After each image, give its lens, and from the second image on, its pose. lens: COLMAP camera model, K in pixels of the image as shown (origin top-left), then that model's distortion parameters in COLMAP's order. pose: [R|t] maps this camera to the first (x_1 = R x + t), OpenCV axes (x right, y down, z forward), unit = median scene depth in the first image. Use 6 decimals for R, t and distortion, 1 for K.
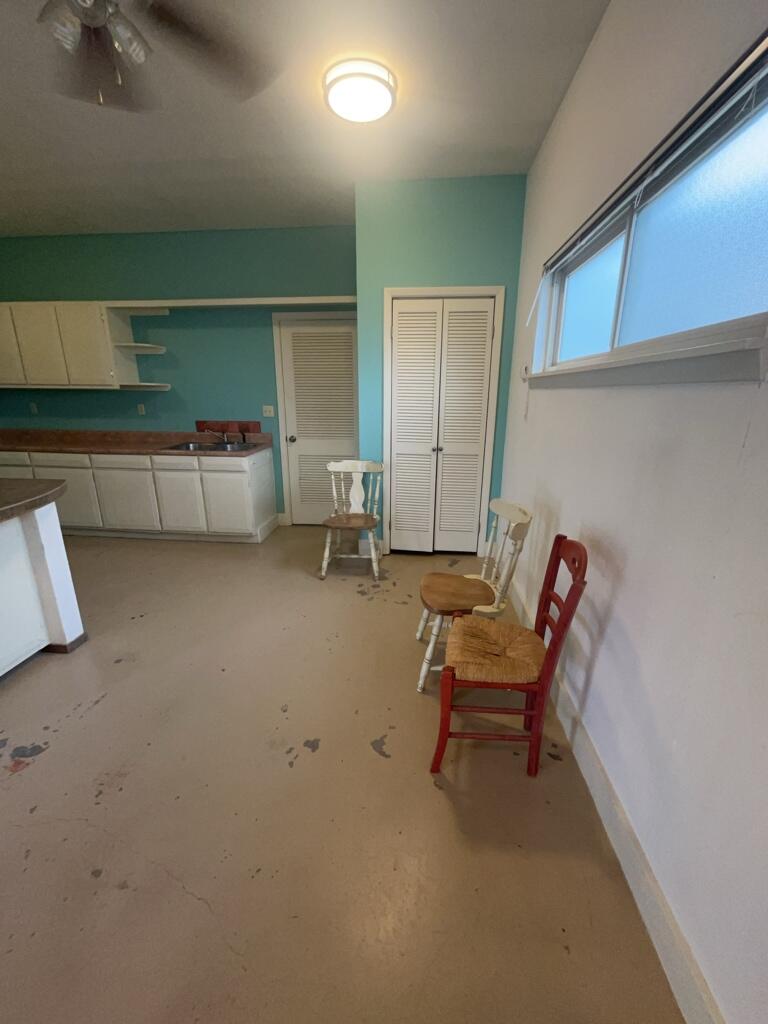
lens RADIAL K [[411.9, 0, 385.0], [0, 411.9, 512.4], [0, 0, 1]] dist [0.001127, -0.000176]
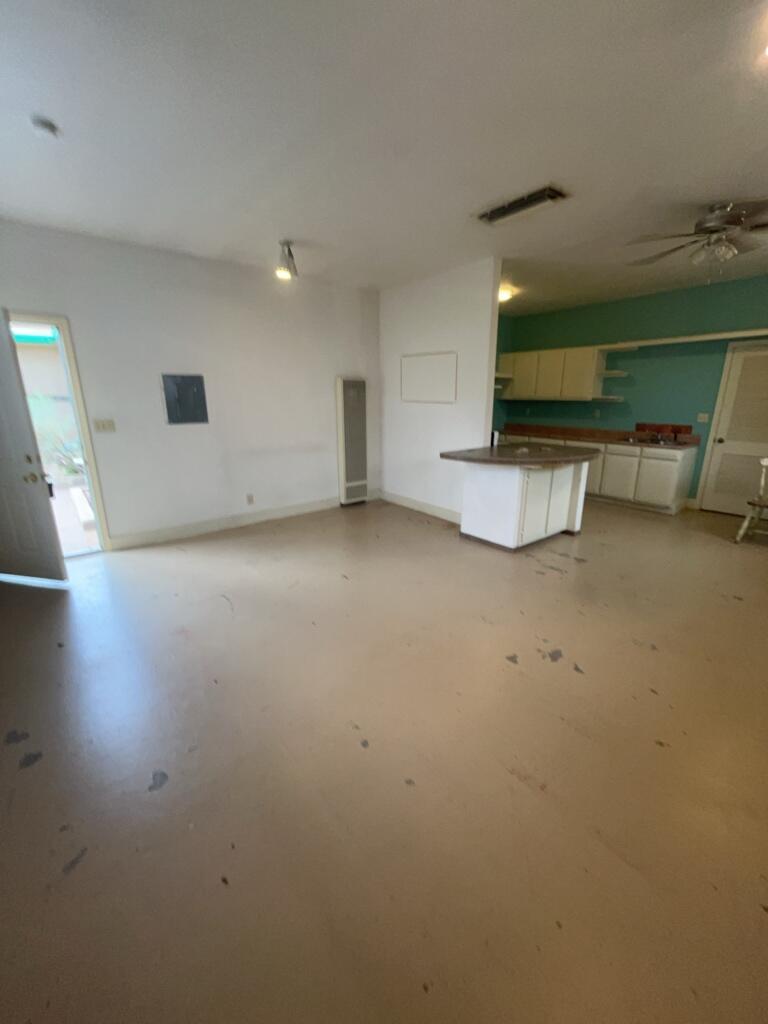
lens RADIAL K [[411.9, 0, 383.2], [0, 411.9, 510.0], [0, 0, 1]] dist [0.001127, -0.000176]
pose [[0.697292, 0.186895, -0.691993, -0.034299], [-0.195999, 0.978331, 0.066729, 0.149832], [0.689469, 0.089100, 0.718814, -0.604649]]
